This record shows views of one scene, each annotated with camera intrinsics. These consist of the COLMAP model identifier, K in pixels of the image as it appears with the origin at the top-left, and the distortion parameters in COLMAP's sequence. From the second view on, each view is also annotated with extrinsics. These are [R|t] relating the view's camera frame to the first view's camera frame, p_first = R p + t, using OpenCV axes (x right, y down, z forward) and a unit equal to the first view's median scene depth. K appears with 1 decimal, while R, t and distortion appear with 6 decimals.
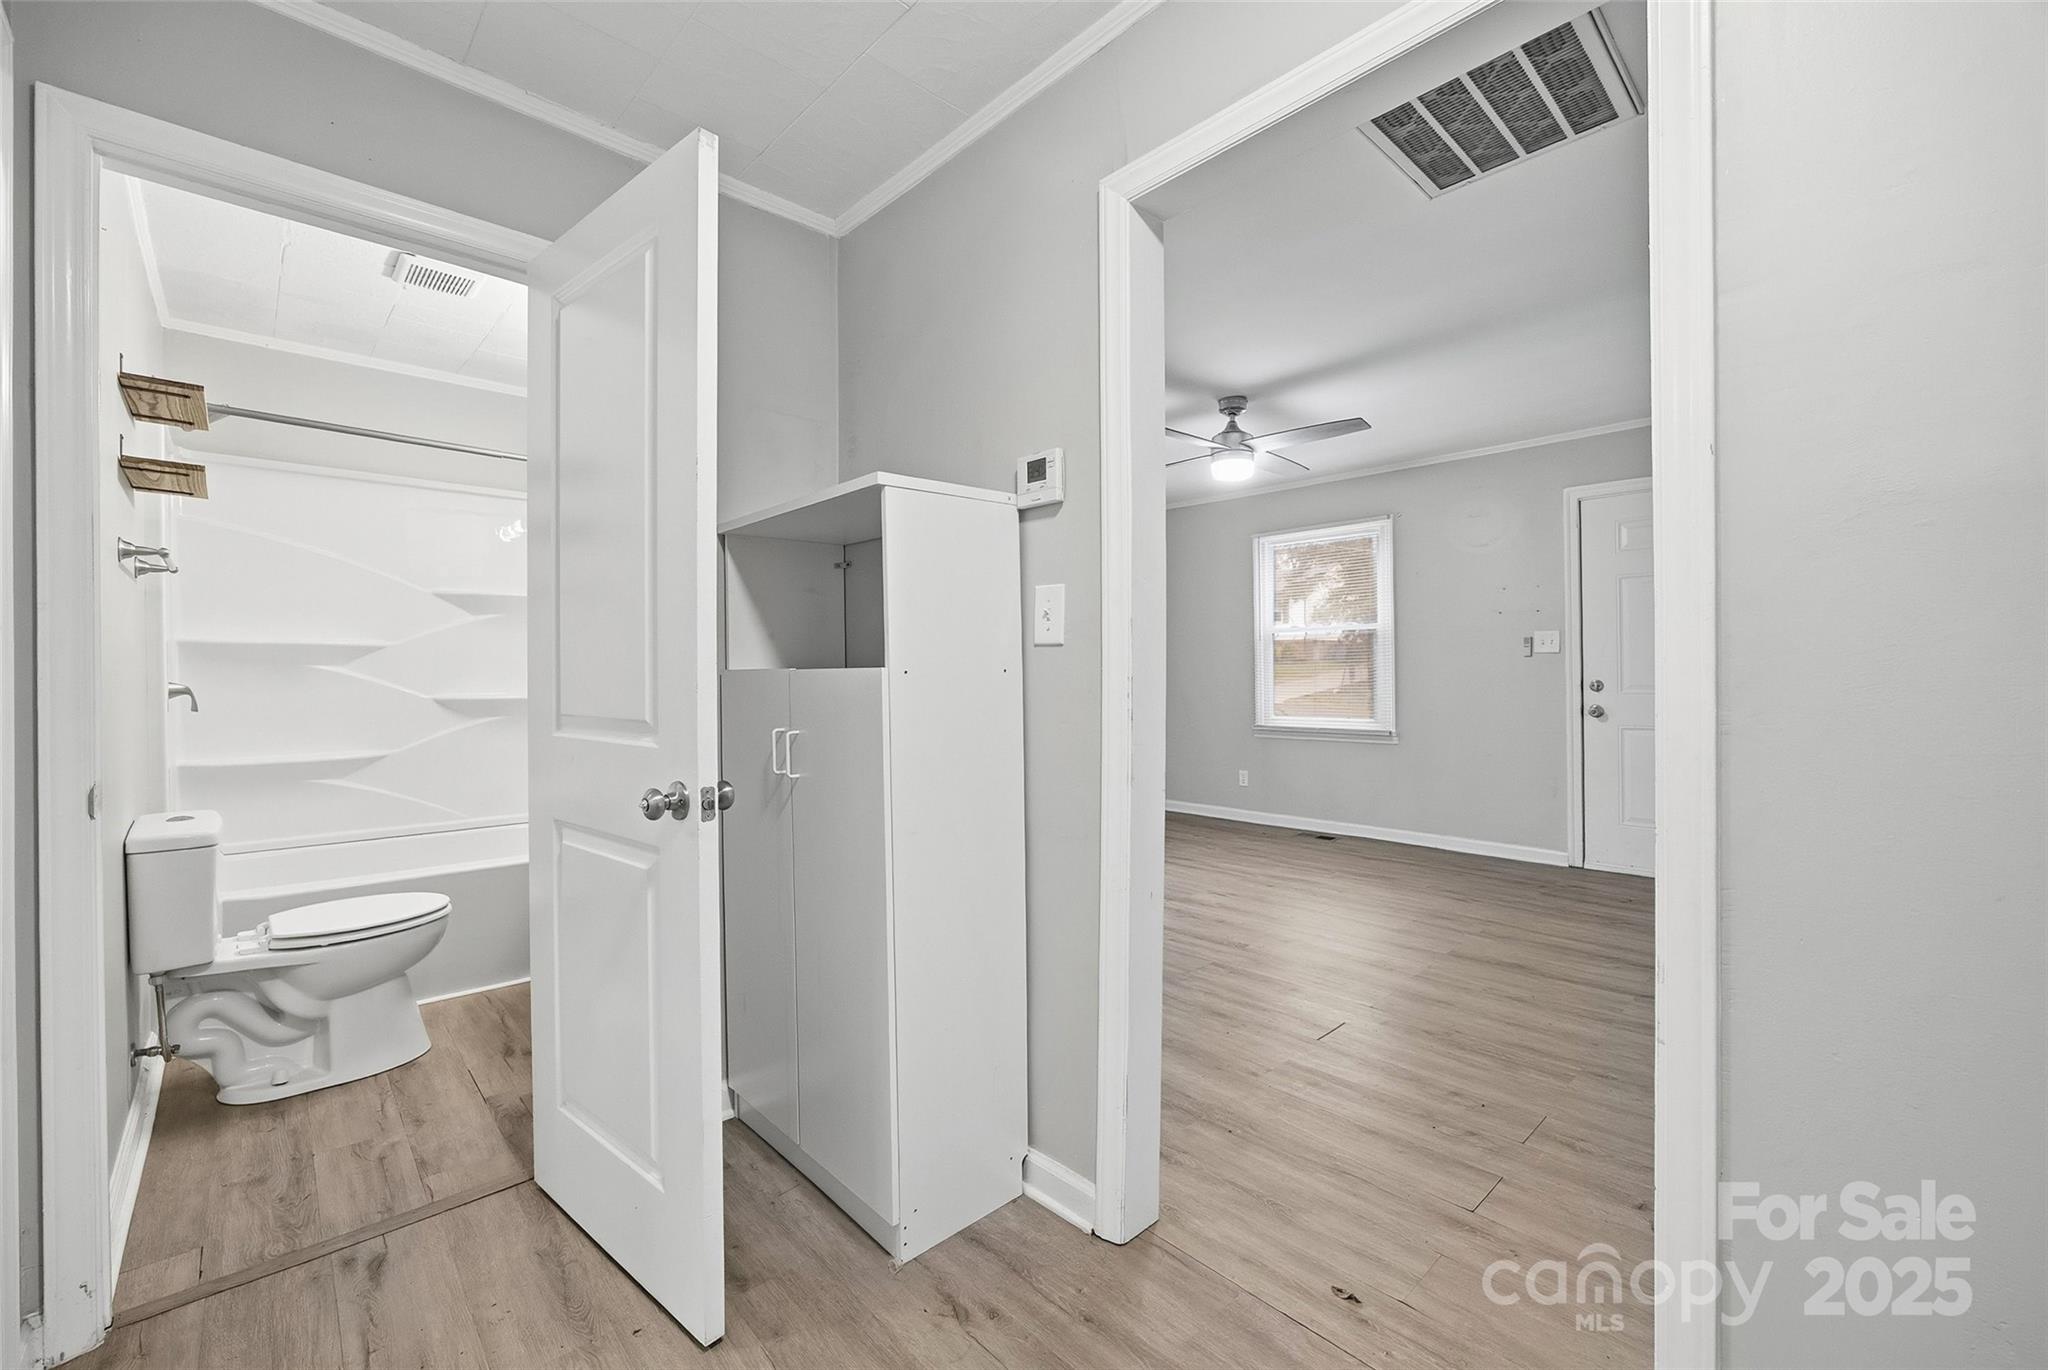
lens RADIAL K [[825.2, 0, 1026.7], [0, 825.2, 666.6], [0, 0, 1]] dist [-0.022081, 0.002399]
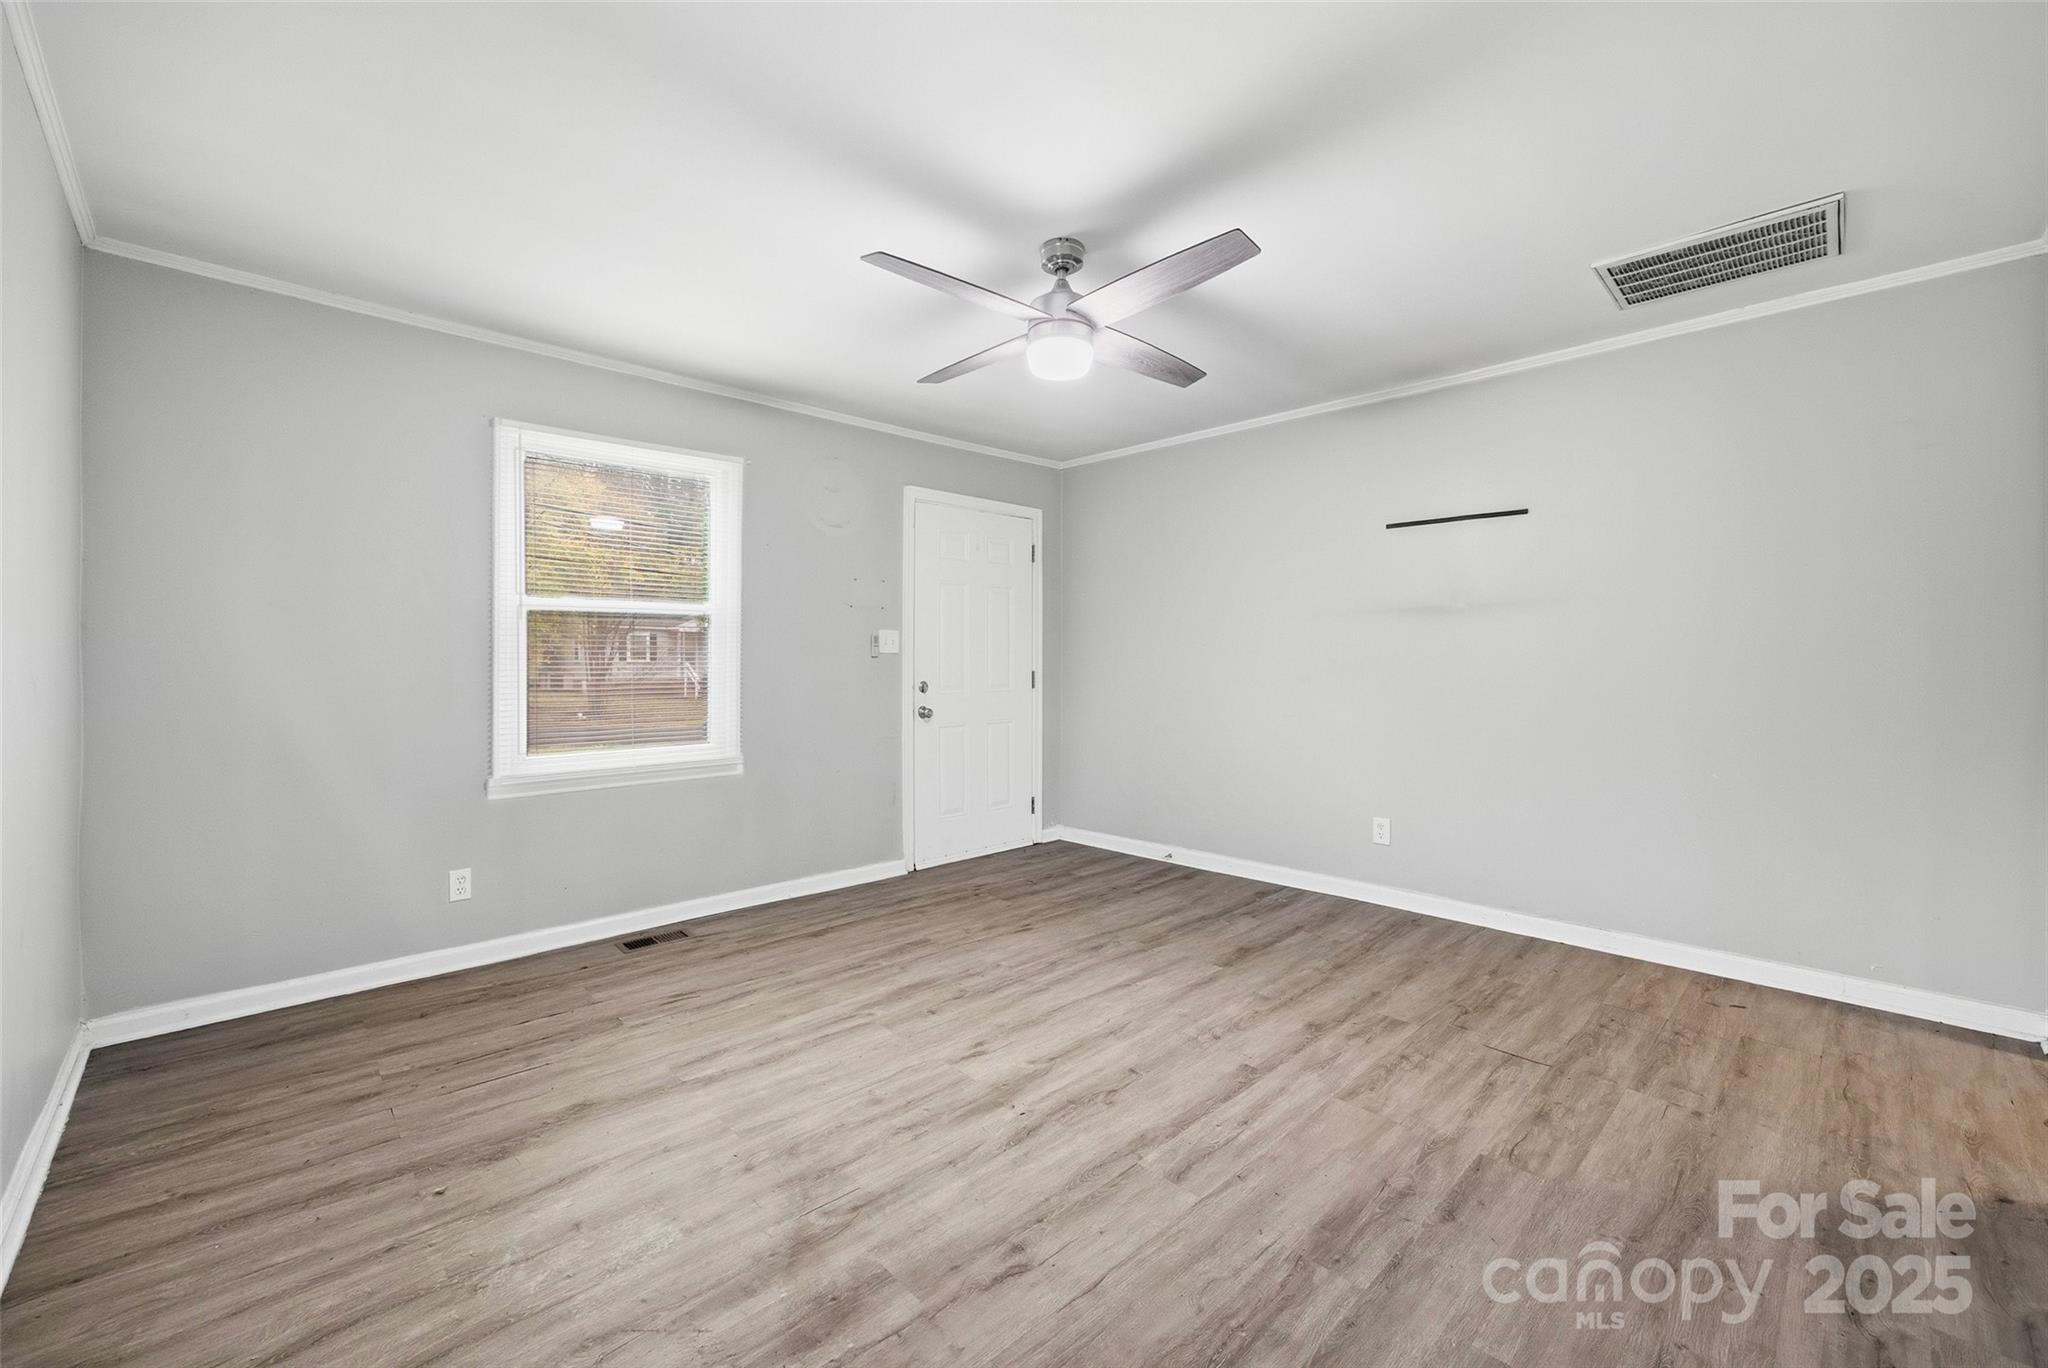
lens RADIAL K [[825.2, 0, 1013.7], [0, 825.2, 670.0], [0, 0, 1]] dist [-0.022081, 0.002399]
pose [[0.004831, -0.001544, 0.999987, -0.321076], [-0.005134, 0.999986, 0.001569, 0.000121], [-0.999975, -0.005141, 0.004823, 0.880556]]
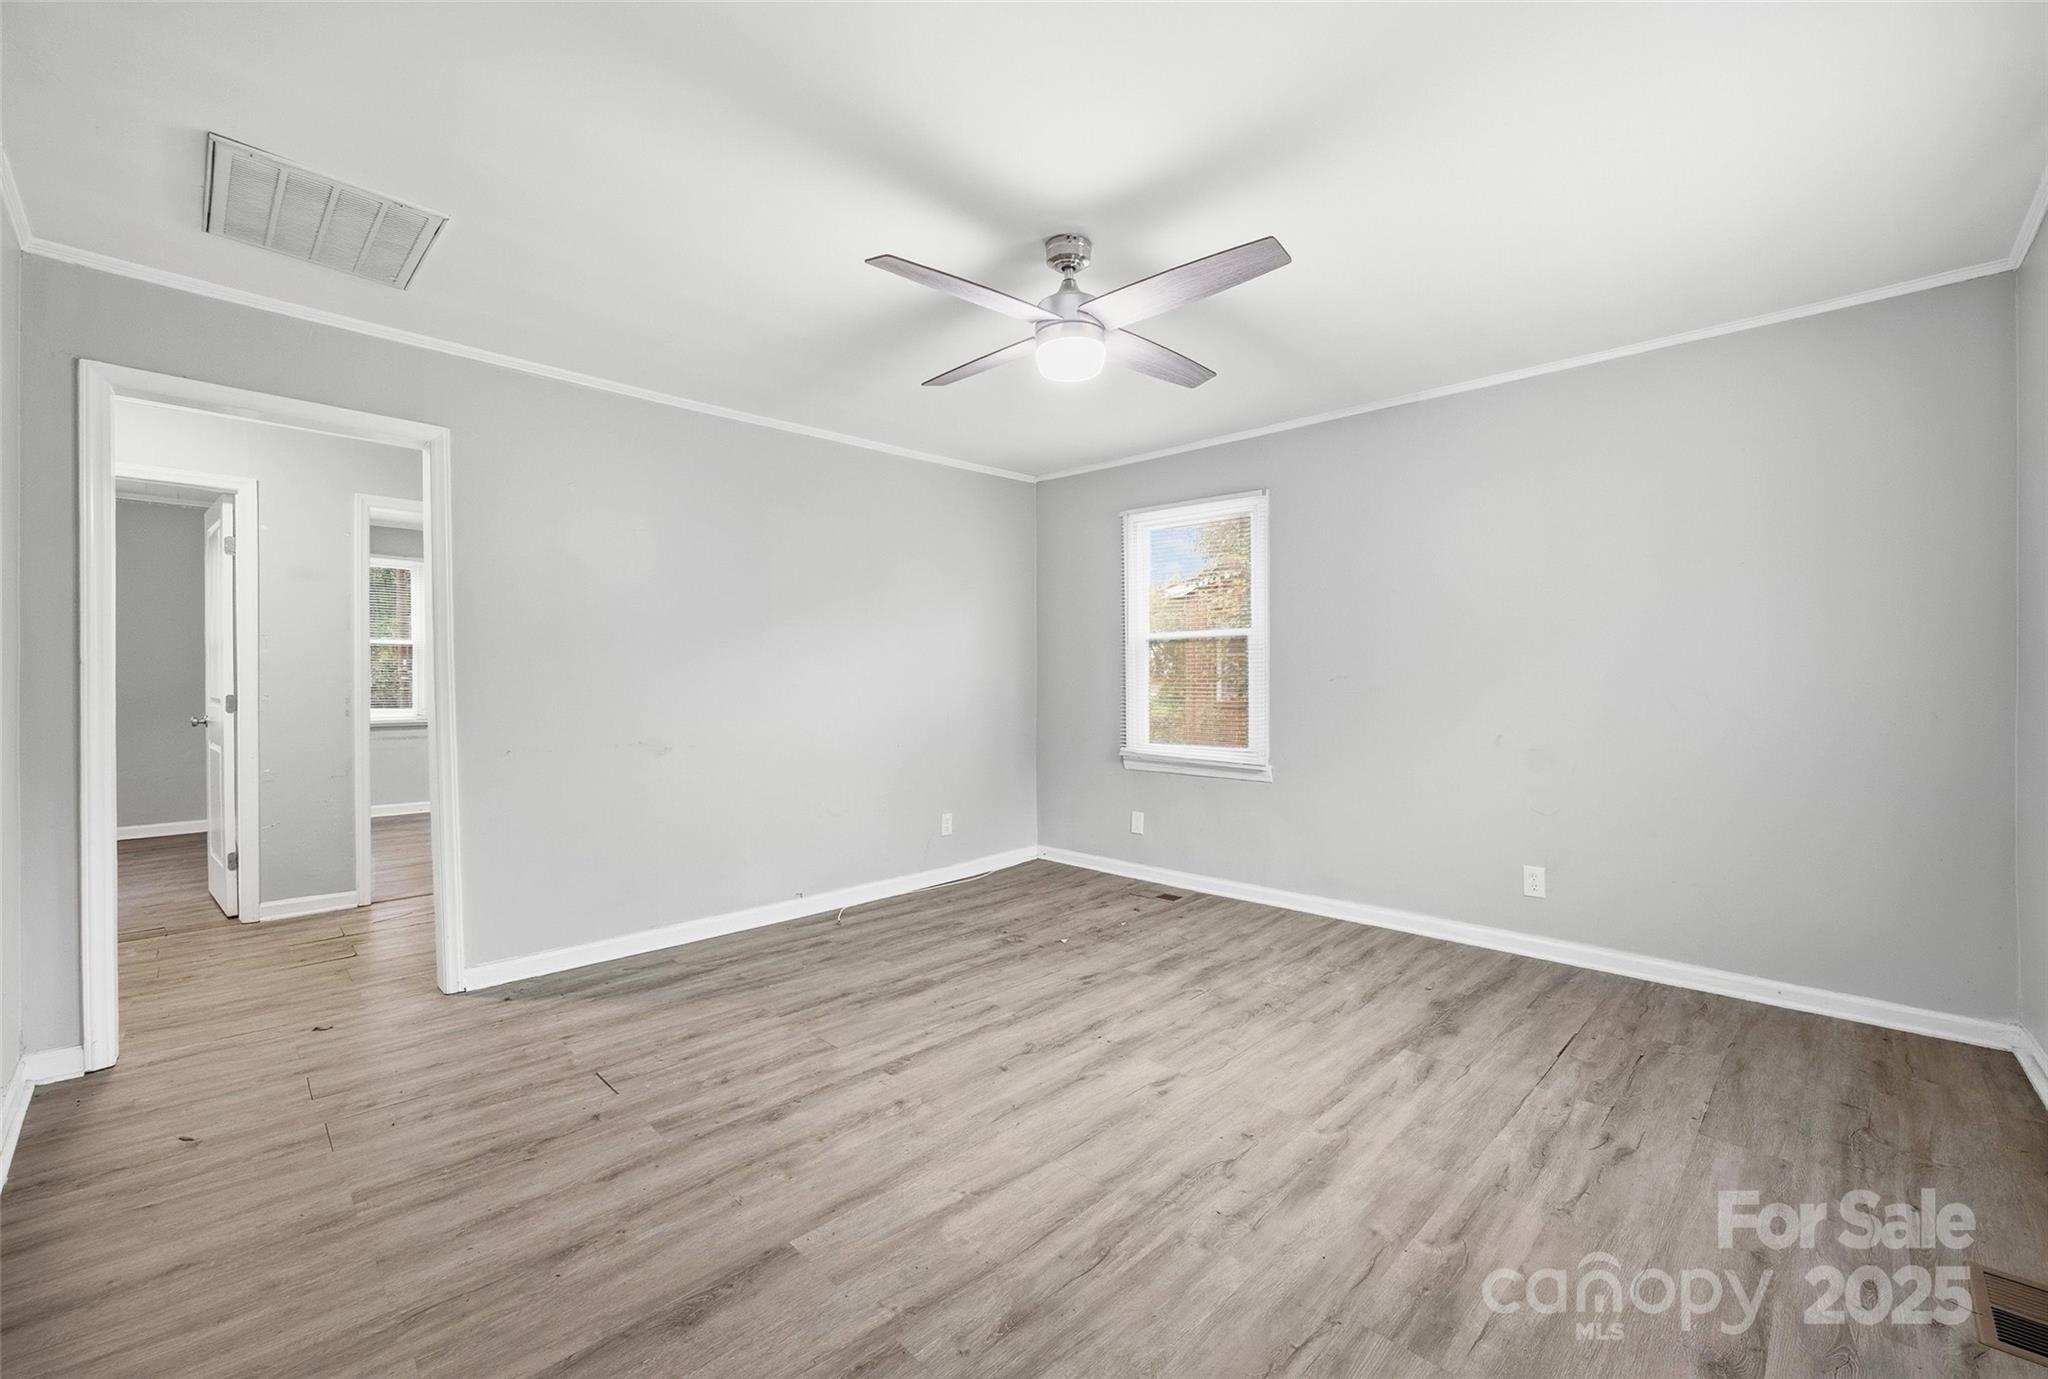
lens RADIAL K [[858.8, 0, 1016.5], [0, 858.8, 673.9], [0, 0, 1]] dist [-0.024505, 0.002408]
pose [[0.027832, -0.003448, -0.999607, 0.747825], [0.008033, 0.999963, -0.003225, -0.005779], [0.999580, -0.007940, 0.027858, 0.802562]]
